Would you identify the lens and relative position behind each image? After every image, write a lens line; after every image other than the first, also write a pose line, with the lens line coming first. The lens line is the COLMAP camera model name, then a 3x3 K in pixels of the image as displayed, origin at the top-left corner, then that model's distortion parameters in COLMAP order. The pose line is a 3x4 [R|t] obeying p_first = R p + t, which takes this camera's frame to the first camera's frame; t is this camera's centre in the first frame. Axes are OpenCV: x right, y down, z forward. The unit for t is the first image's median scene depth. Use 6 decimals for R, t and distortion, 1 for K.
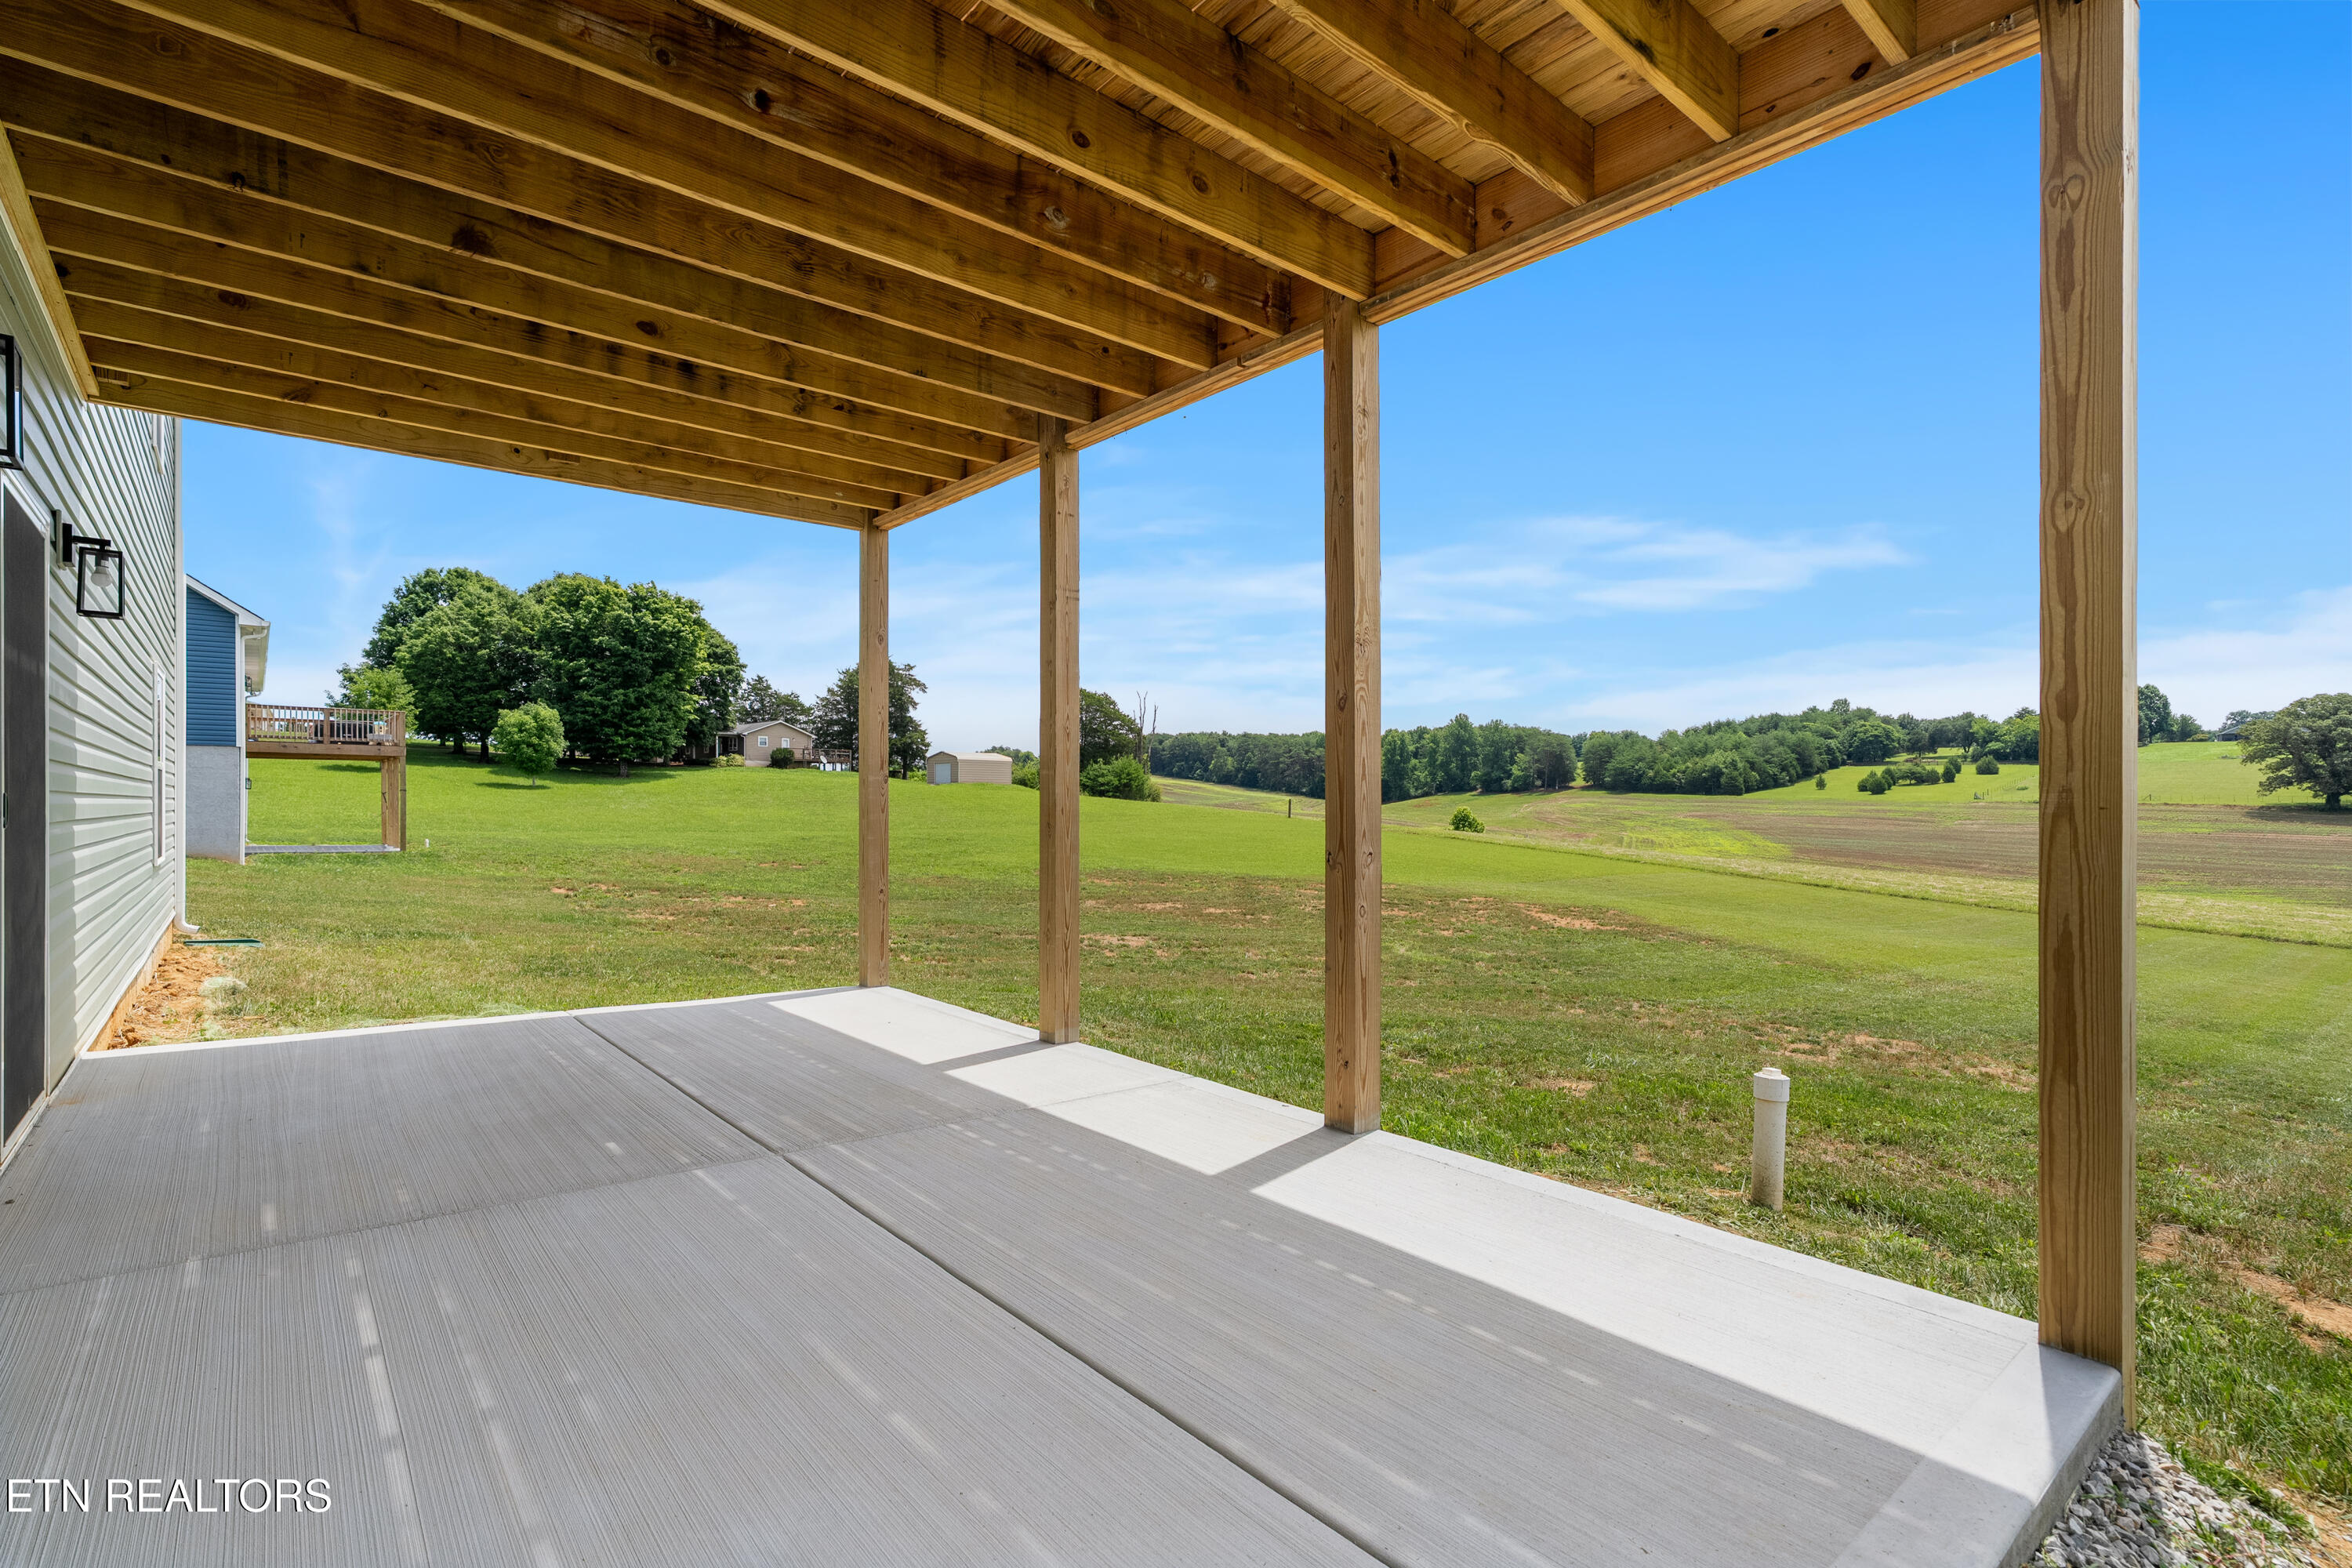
lens RADIAL K [[1078.8, 0, 1160.5], [0, 1078.8, 797.4], [0, 0, 1]] dist [-0.008905, 0.000183]
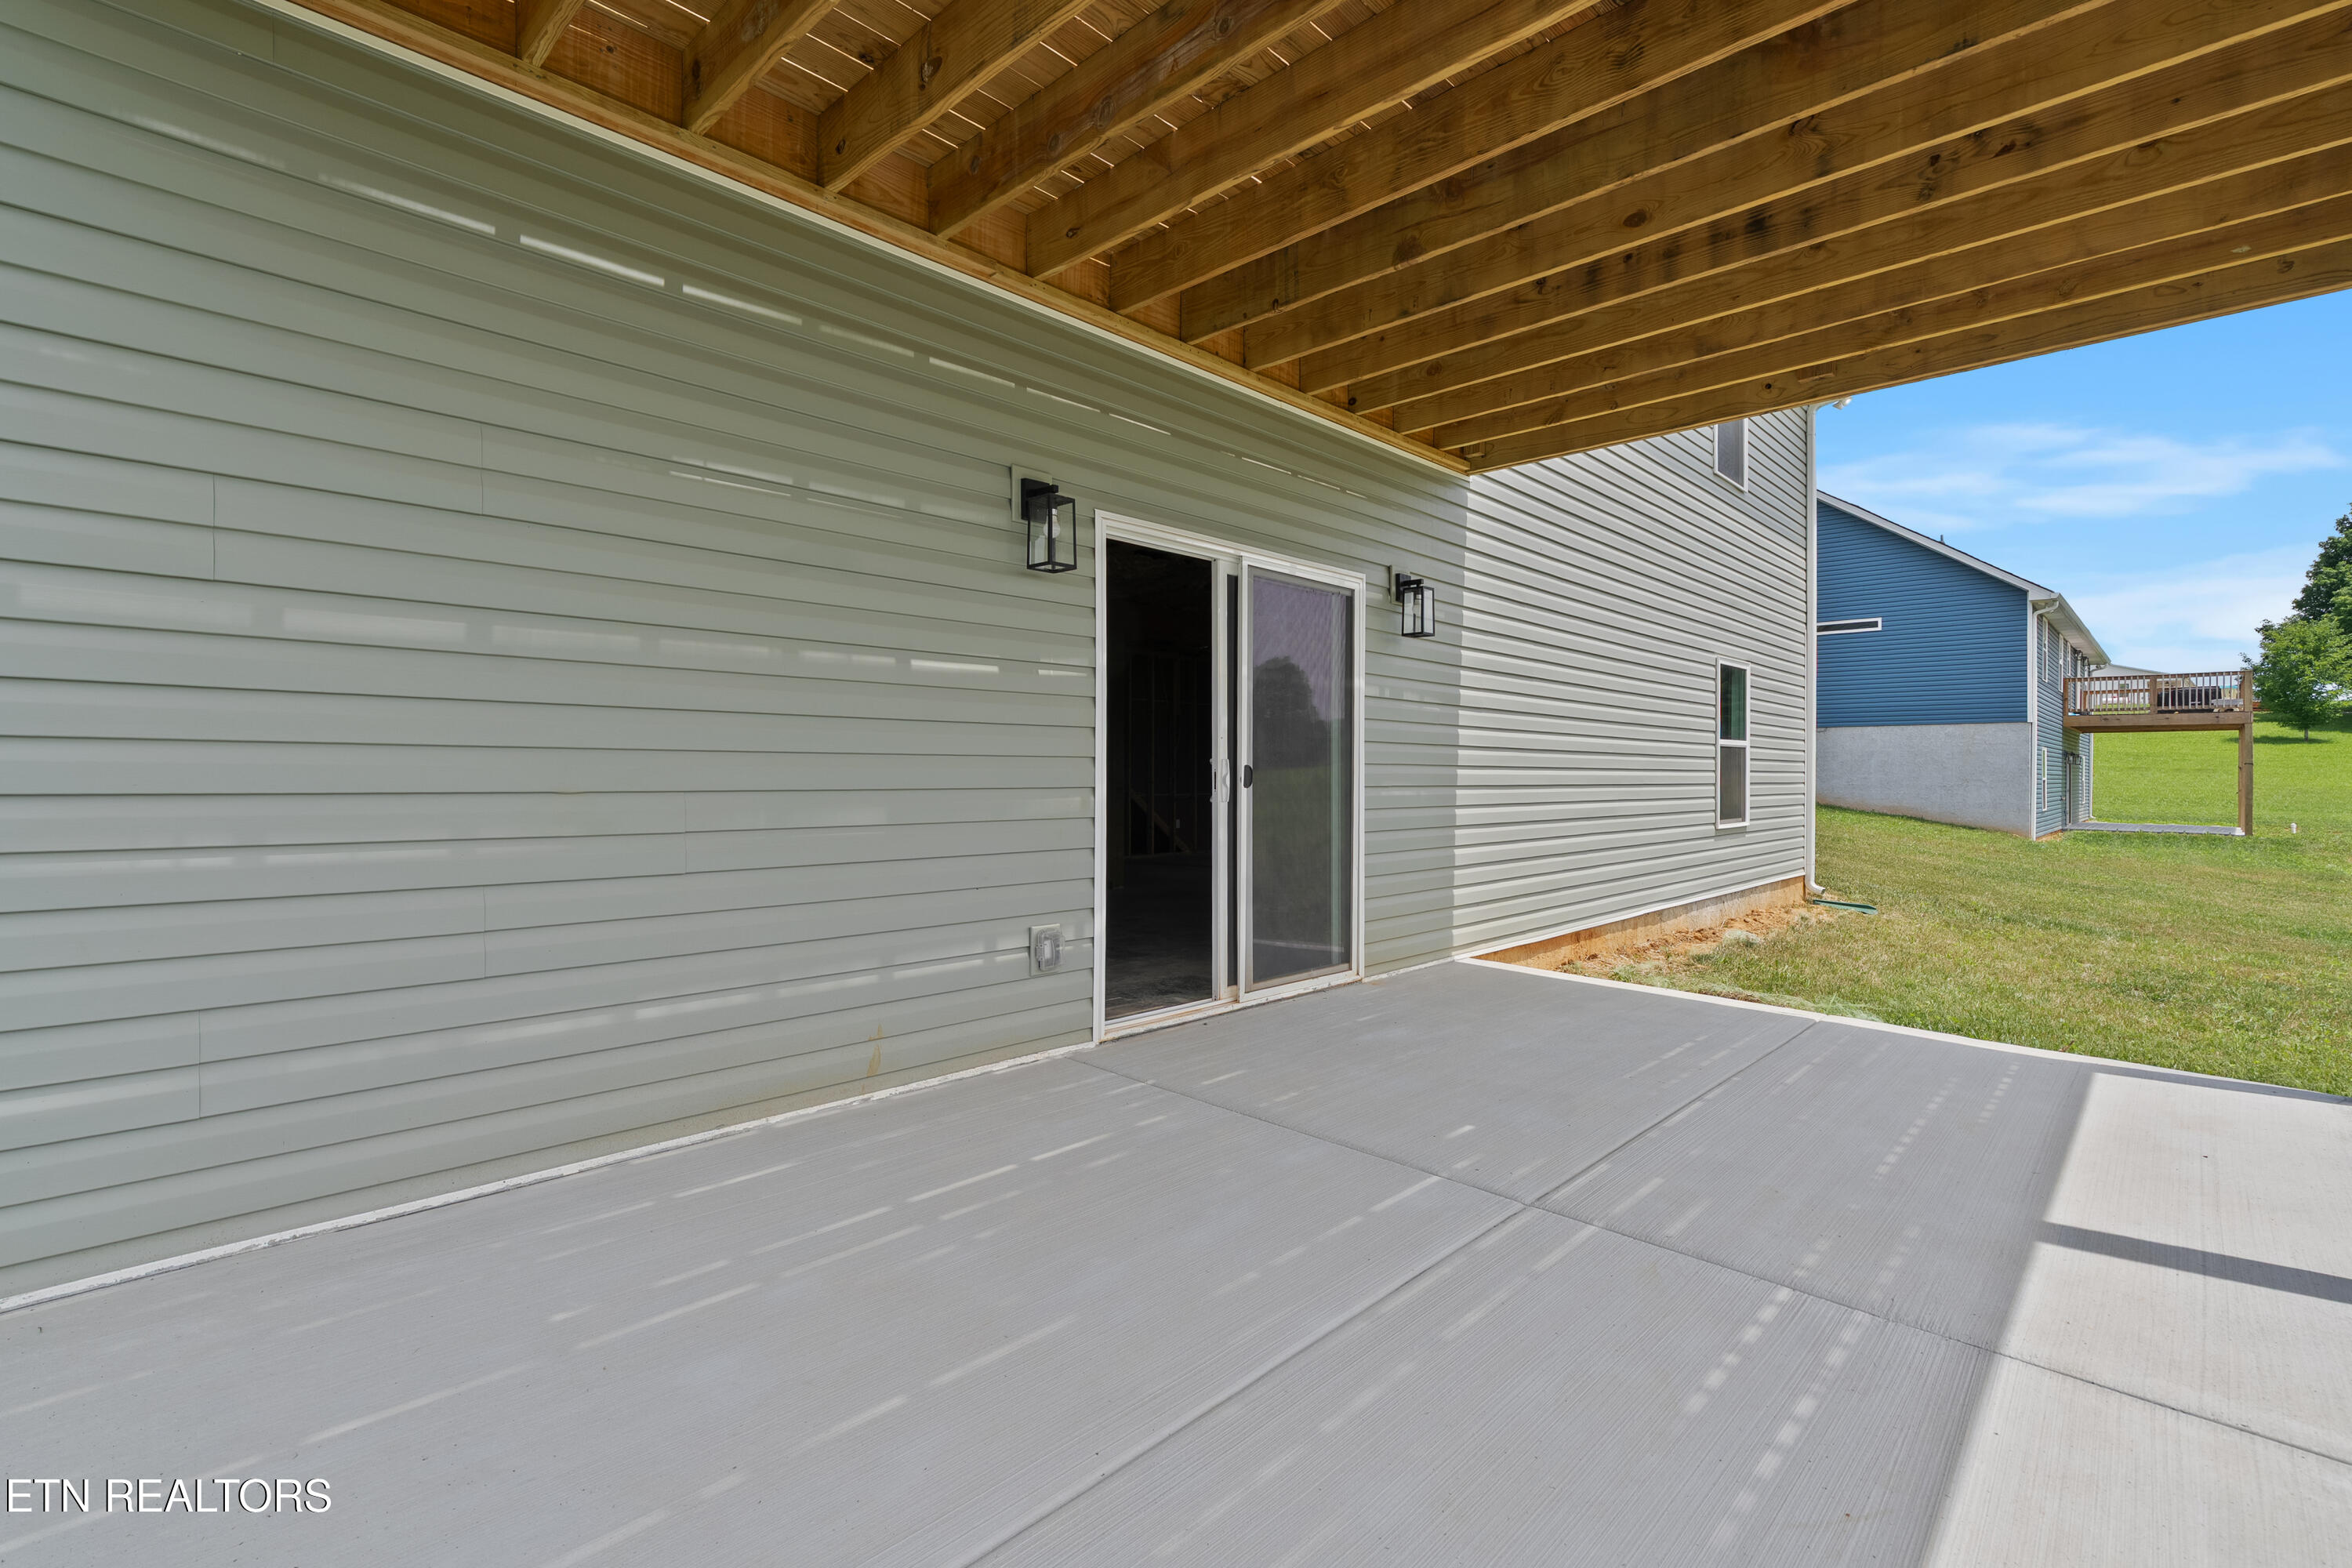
lens RADIAL K [[1078.8, 0, 1163.4], [0, 1078.8, 776.4], [0, 0, 1]] dist [-0.008905, 0.000183]
pose [[0.099352, -0.001301, -0.995052, 0.136999], [0.003447, 0.999994, -0.000963, 0.004138], [0.995046, -0.003334, 0.099355, 0.213933]]
